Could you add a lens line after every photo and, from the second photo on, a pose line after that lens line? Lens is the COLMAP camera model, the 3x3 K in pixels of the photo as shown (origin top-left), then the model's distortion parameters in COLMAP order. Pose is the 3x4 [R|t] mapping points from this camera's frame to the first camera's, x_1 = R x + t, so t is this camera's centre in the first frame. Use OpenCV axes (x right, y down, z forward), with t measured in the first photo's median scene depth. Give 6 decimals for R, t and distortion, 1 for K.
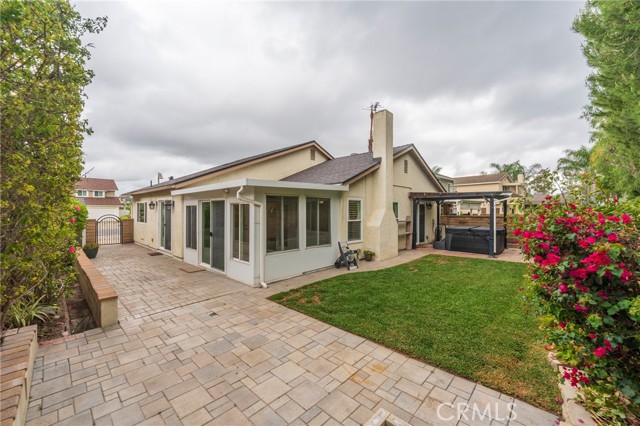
lens RADIAL K [[258.6, 0, 318.6], [0, 258.6, 213.5], [0, 0, 1]] dist [-0.000622, -0.000947]
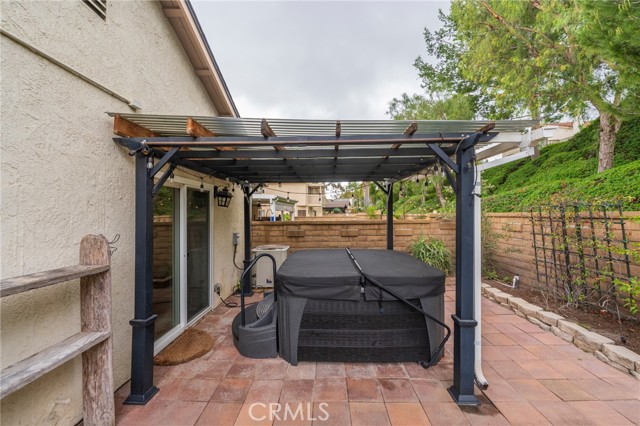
lens RADIAL K [[258.6, 0, 321.6], [0, 258.6, 214.6], [0, 0, 1]] dist [-0.000622, -0.000947]
pose [[0.740638, 0.002563, 0.671899, 0.339595], [-0.000168, 0.999993, -0.003631, -0.005486], [-0.671904, 0.002576, 0.740634, 0.759482]]
